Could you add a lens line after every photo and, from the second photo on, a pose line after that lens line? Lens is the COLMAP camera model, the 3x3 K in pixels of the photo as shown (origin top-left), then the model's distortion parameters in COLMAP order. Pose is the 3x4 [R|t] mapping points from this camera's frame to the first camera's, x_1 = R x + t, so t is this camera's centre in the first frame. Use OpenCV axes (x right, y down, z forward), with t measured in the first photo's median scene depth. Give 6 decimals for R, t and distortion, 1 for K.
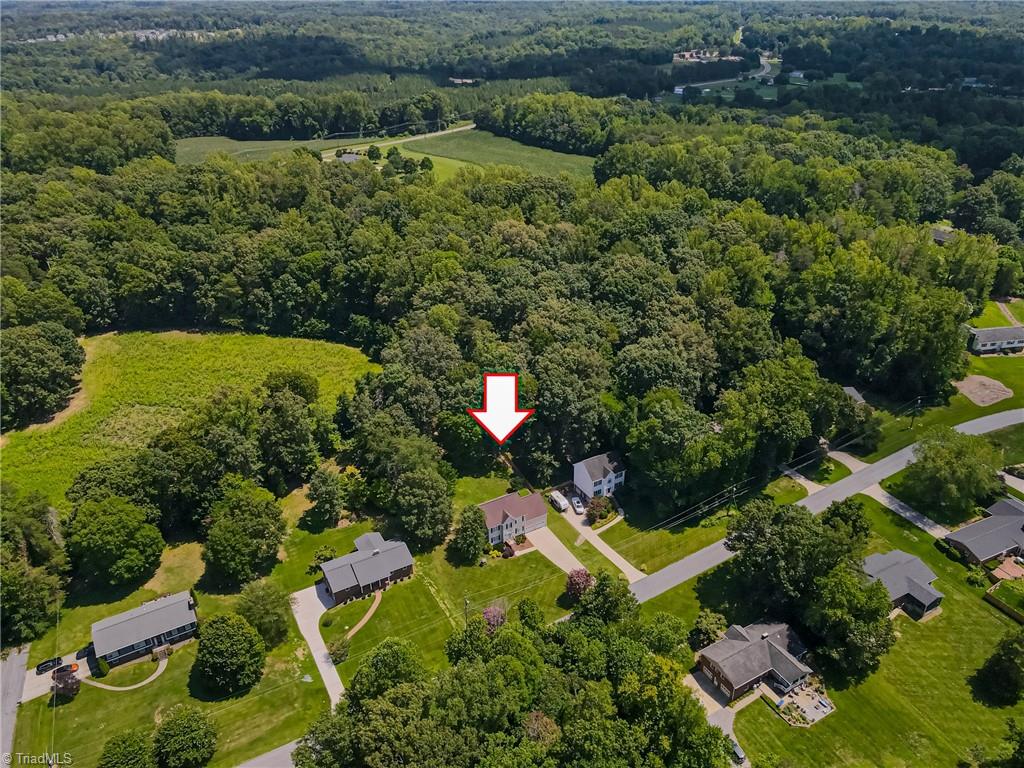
lens RADIAL K [[754.4, 0, 514.3], [0, 754.4, 381.2], [0, 0, 1]] dist [-0.006324, 0.040153]
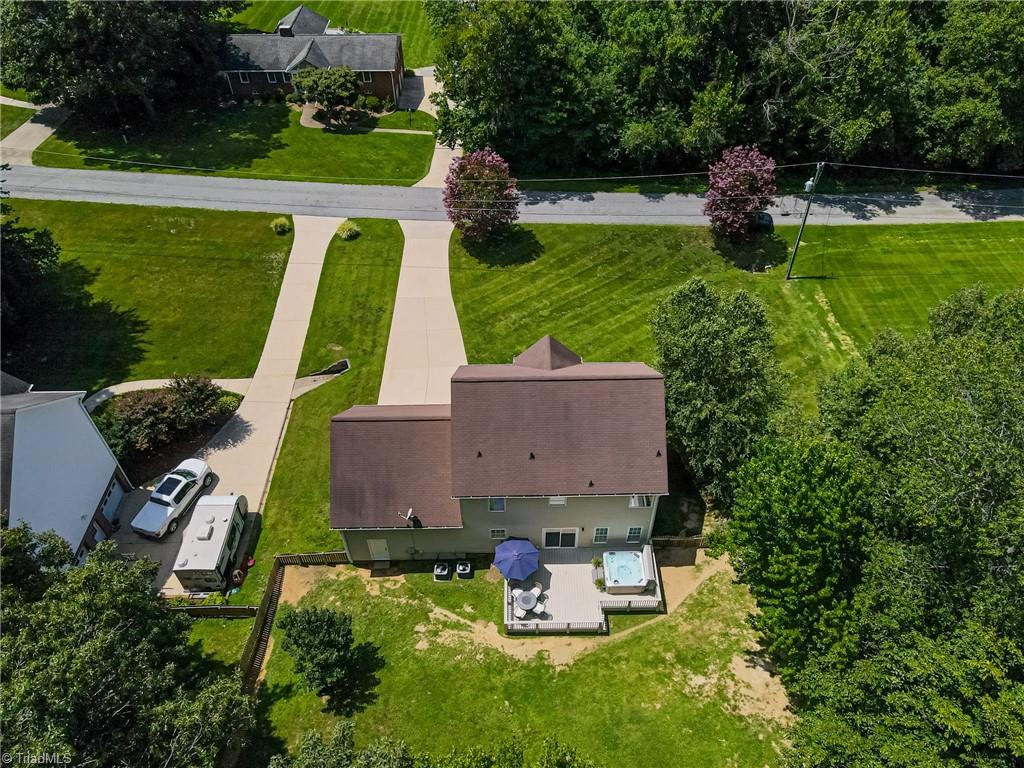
lens RADIAL K [[754.4, 0, 514.3], [0, 754.4, 381.2], [0, 0, 1]] dist [-0.006324, 0.040153]
pose [[-0.868845, -0.336854, 0.362819, -0.081561], [0.251720, 0.330481, 0.909626, -0.034803], [-0.426316, 0.881653, -0.202344, 0.975924]]
